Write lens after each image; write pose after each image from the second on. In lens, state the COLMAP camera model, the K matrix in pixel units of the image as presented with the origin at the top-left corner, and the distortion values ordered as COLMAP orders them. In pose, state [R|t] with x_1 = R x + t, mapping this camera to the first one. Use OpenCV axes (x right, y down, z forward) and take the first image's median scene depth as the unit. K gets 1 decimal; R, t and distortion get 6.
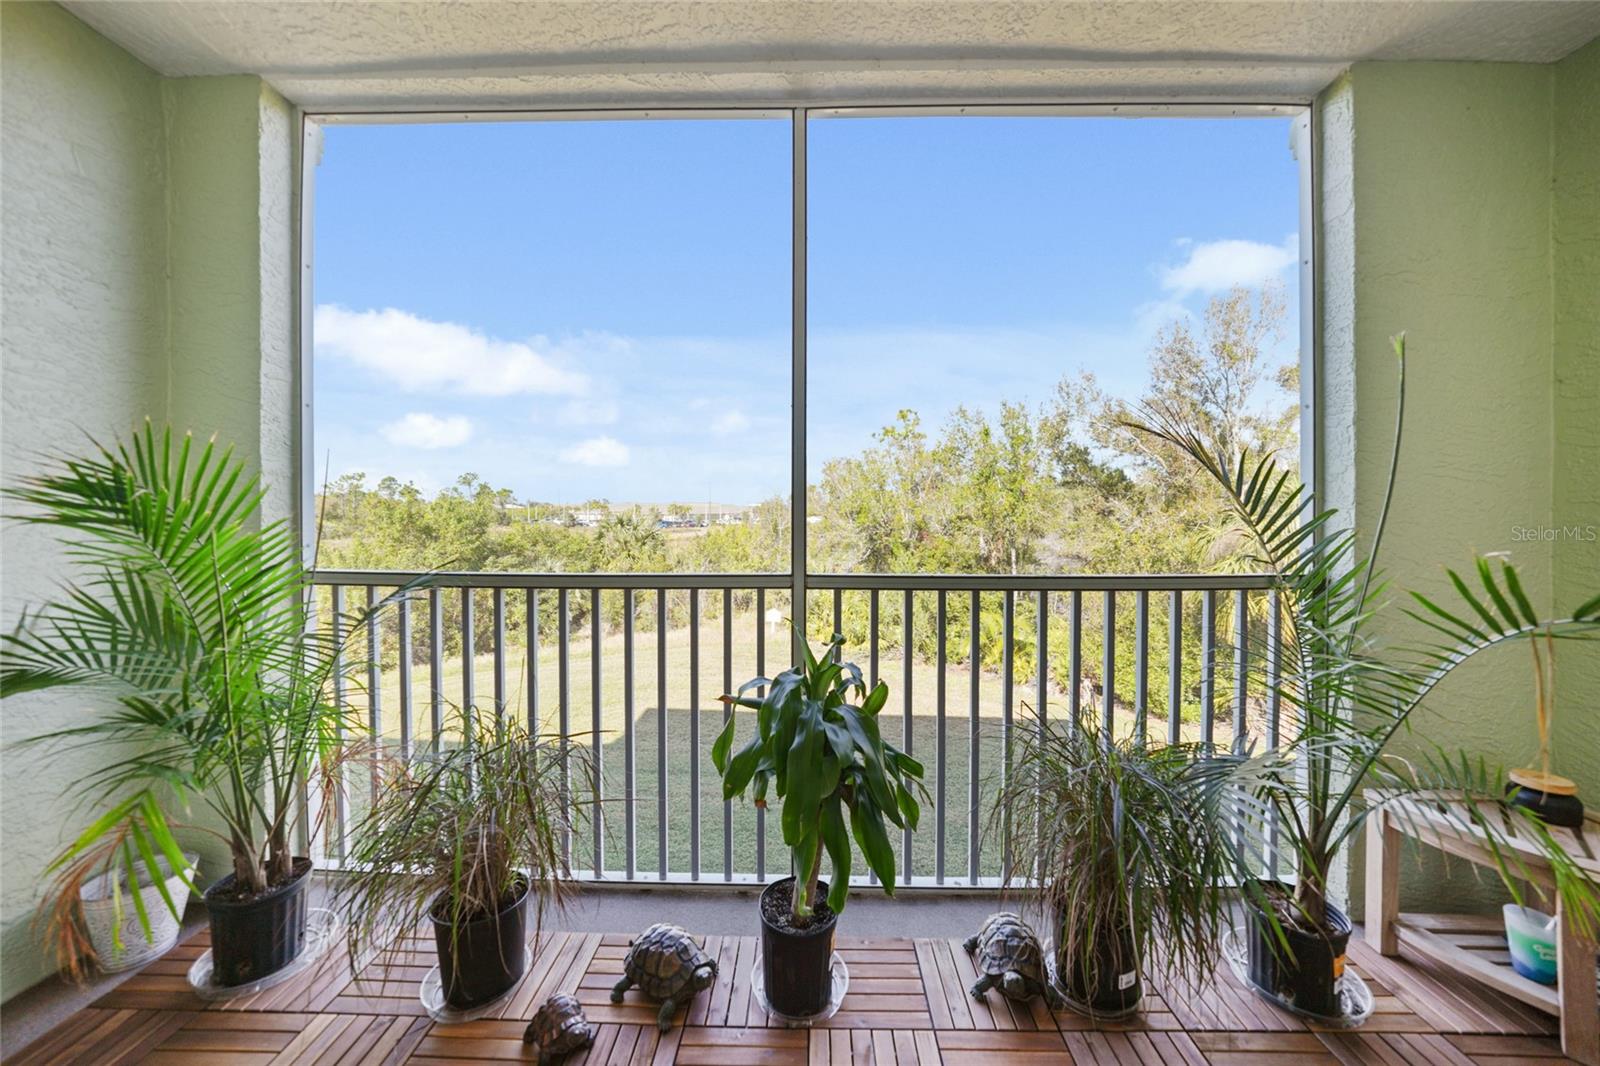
lens RADIAL K [[558.1, 0, 798.8], [0, 558.1, 512.0], [0, 0, 1]] dist [-0.034593, 0.008178]
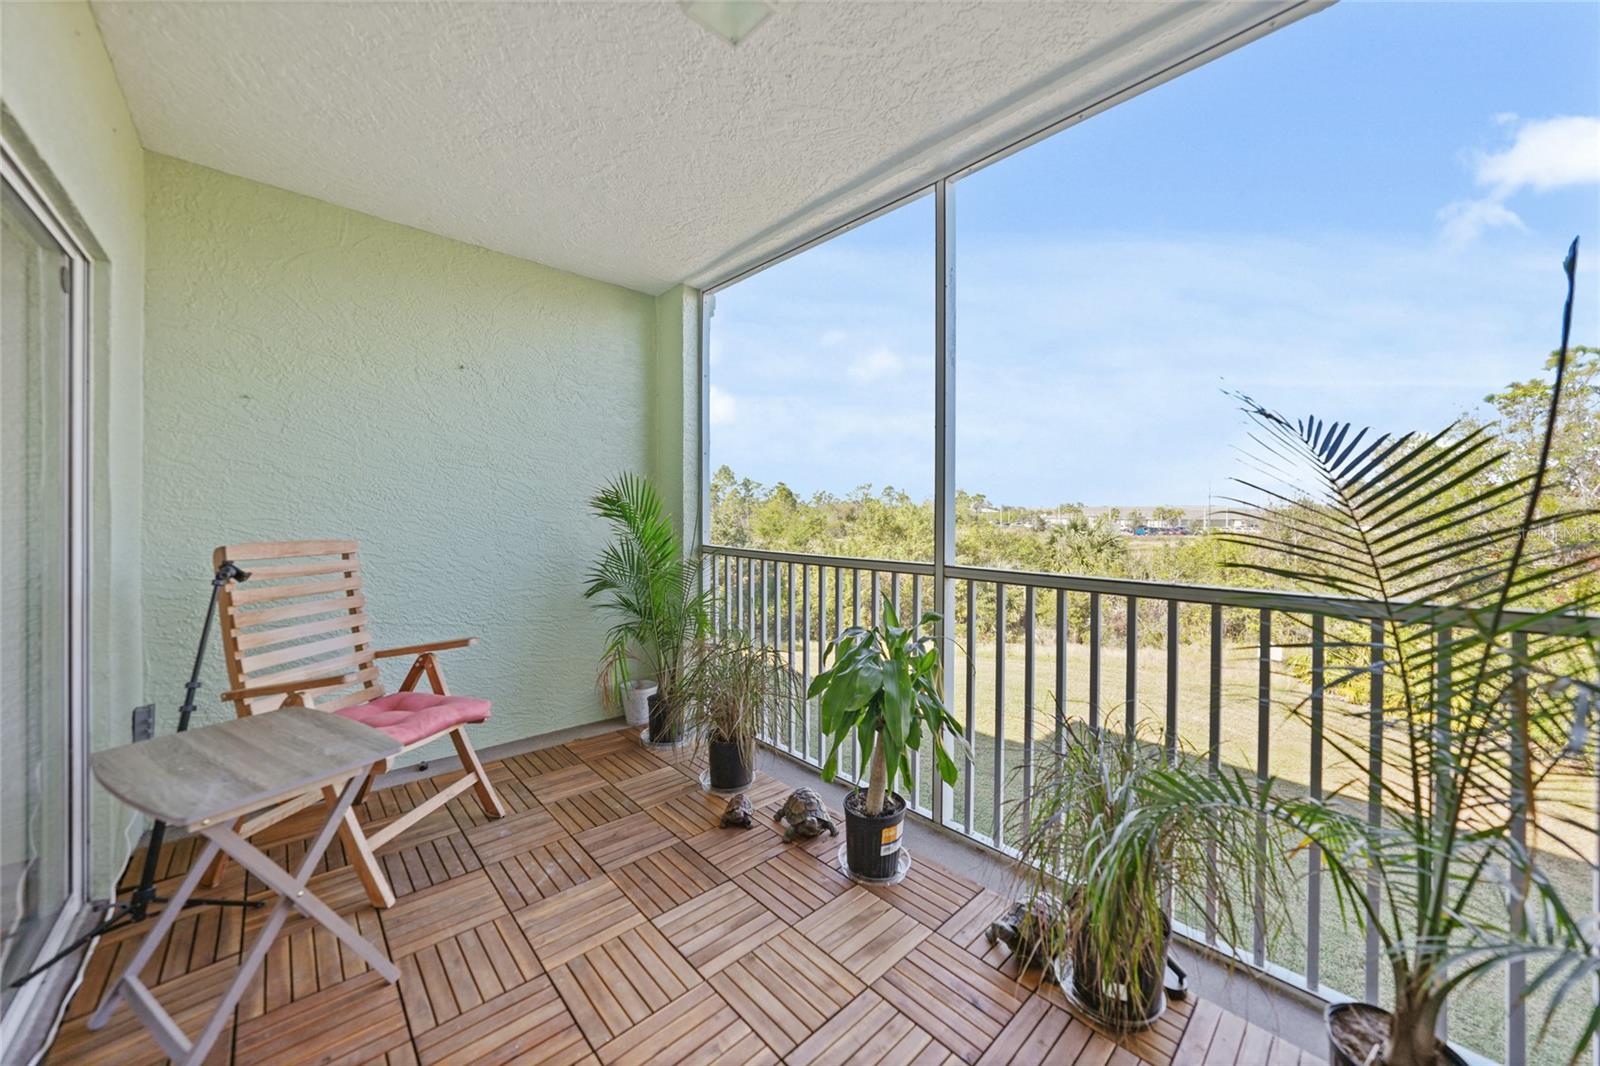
lens RADIAL K [[558.1, 0, 798.8], [0, 558.1, 512.0], [0, 0, 1]] dist [-0.034593, 0.008178]
pose [[0.701932, 0.001627, -0.712243, 0.062329], [-0.006683, 0.999968, -0.004302, 0.000363], [0.712213, 0.007779, 0.701920, -0.006824]]
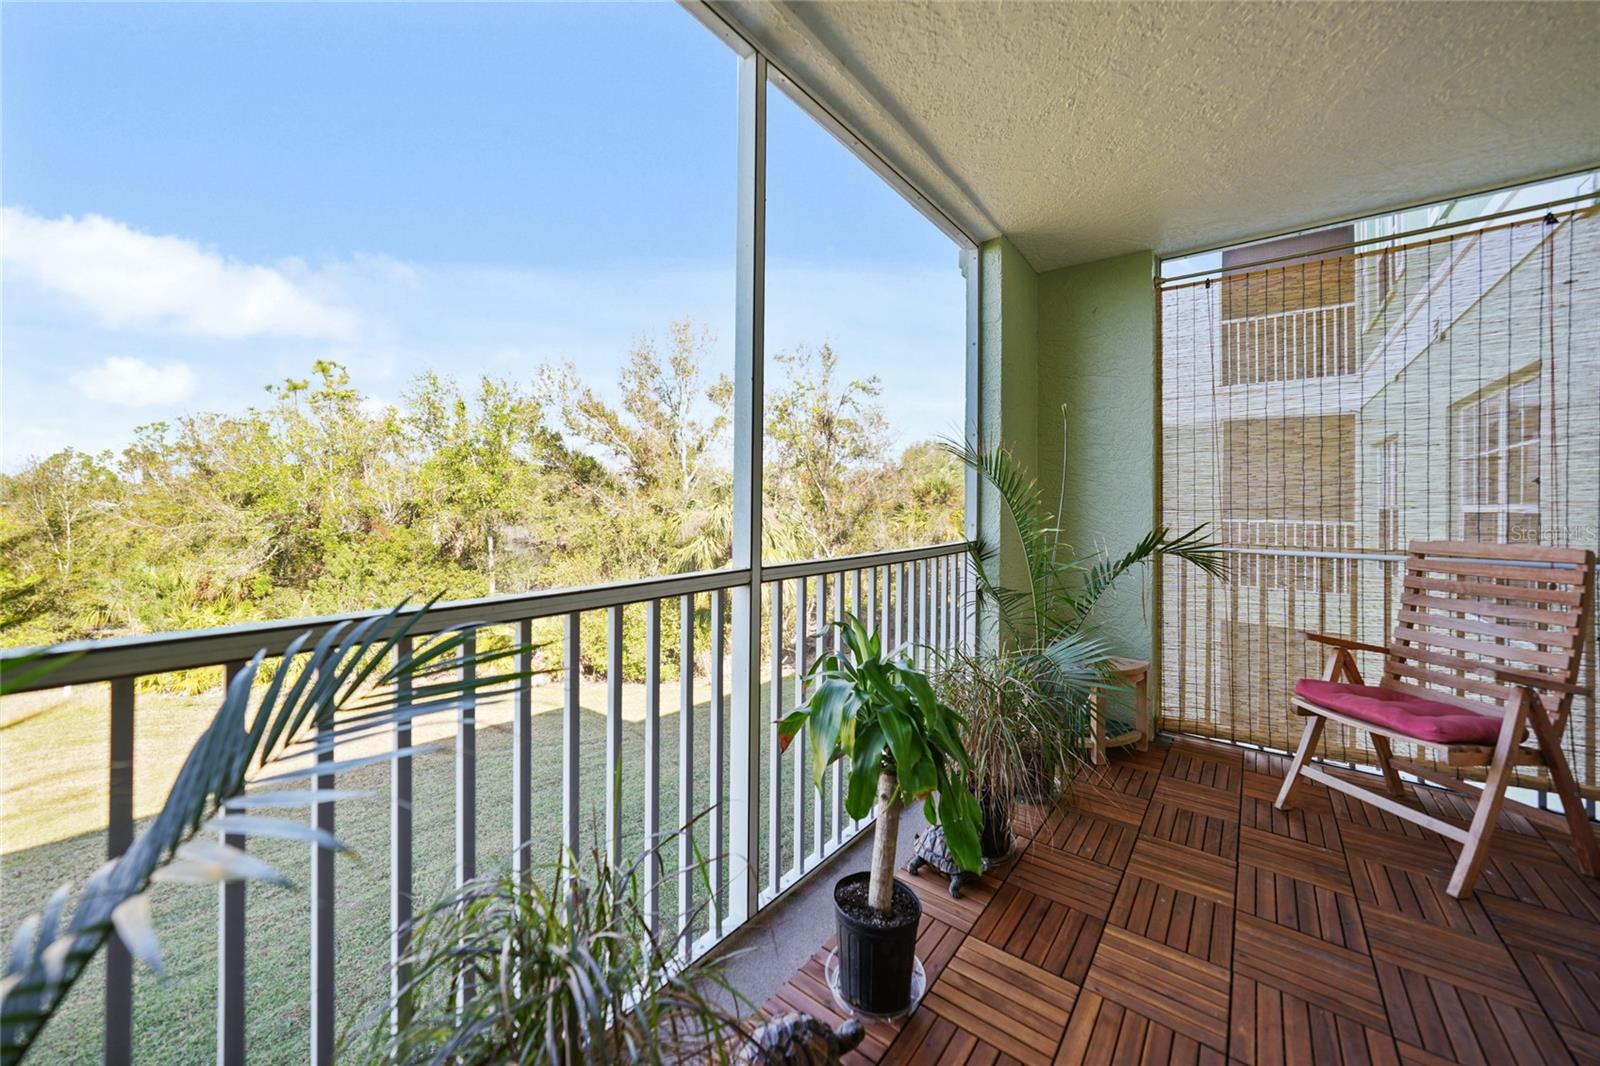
lens RADIAL K [[575.8, 0, 795.5], [0, 575.8, 483.0], [0, 0, 1]] dist [-0.020951, 0.003931]
pose [[0.610425, 0.028905, 0.791546, -0.066925], [-0.009487, 0.999529, -0.029184, 0.000226], [-0.792017, 0.010305, 0.610412, 0.037201]]
